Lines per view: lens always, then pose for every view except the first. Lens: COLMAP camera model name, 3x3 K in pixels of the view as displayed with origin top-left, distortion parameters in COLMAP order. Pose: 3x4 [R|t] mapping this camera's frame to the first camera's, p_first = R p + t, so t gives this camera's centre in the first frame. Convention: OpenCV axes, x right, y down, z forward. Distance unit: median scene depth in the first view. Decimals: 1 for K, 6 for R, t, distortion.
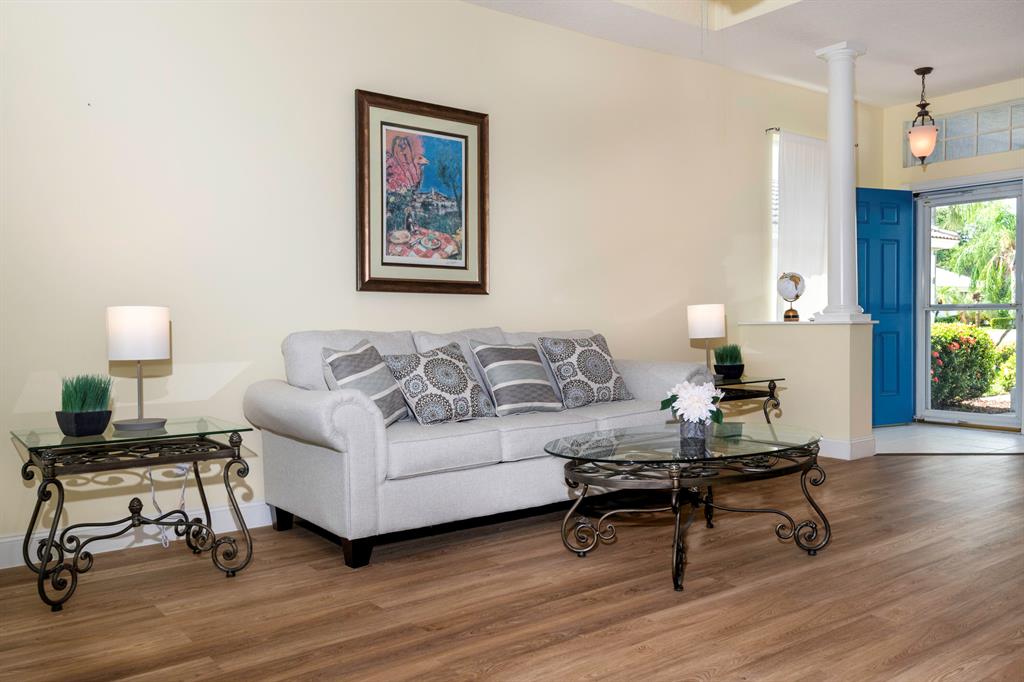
lens RADIAL K [[833.4, 0, 514.1], [0, 833.4, 345.1], [0, 0, 1]] dist [0.028556, -0.002274]
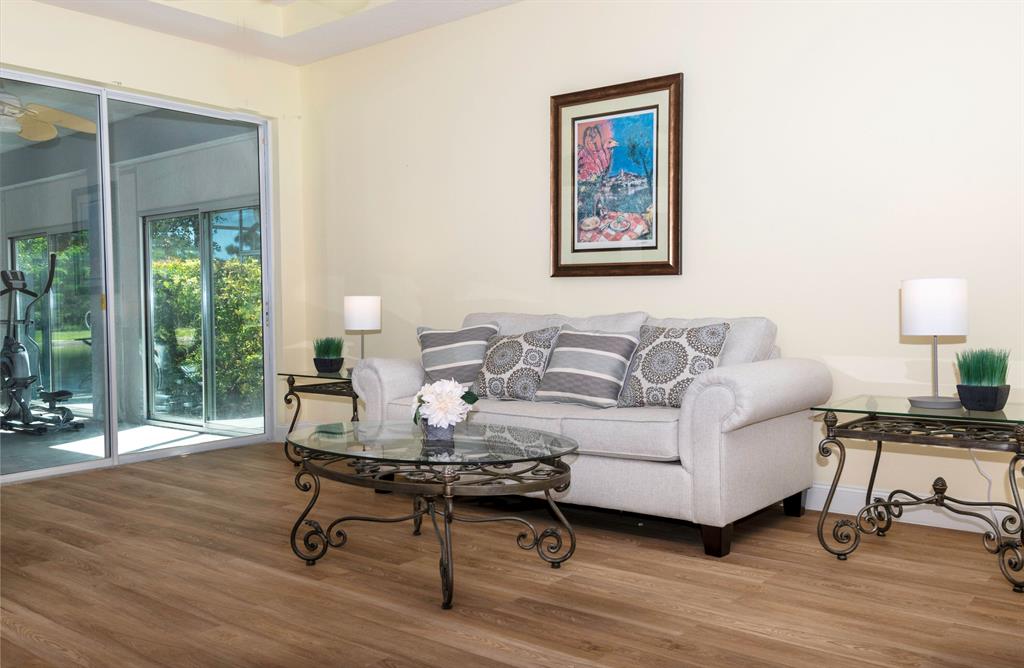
lens RADIAL K [[830.3, 0, 491.8], [0, 830.3, 316.5], [0, 0, 1]] dist [0.043152, -0.004068]
pose [[0.254180, 0.026278, -0.966800, 0.809414], [-0.018153, 0.999584, 0.022397, -0.033557], [0.966987, 0.011857, 0.254551, 0.598352]]
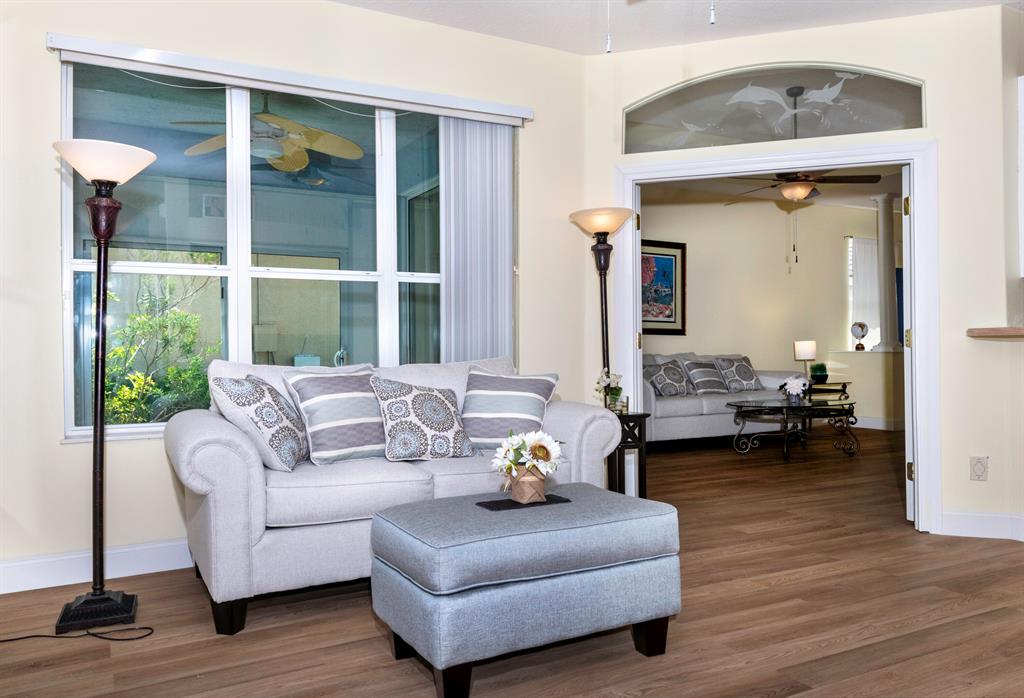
lens RADIAL K [[775.3, 0, 520.4], [0, 775.3, 329.8], [0, 0, 1]] dist [0.007422, 0.003135]
pose [[0.988476, 0.000830, -0.151377, -0.143791], [-0.009427, 0.998382, -0.056079, 0.031374], [0.151086, 0.056860, 0.986884, -0.862490]]
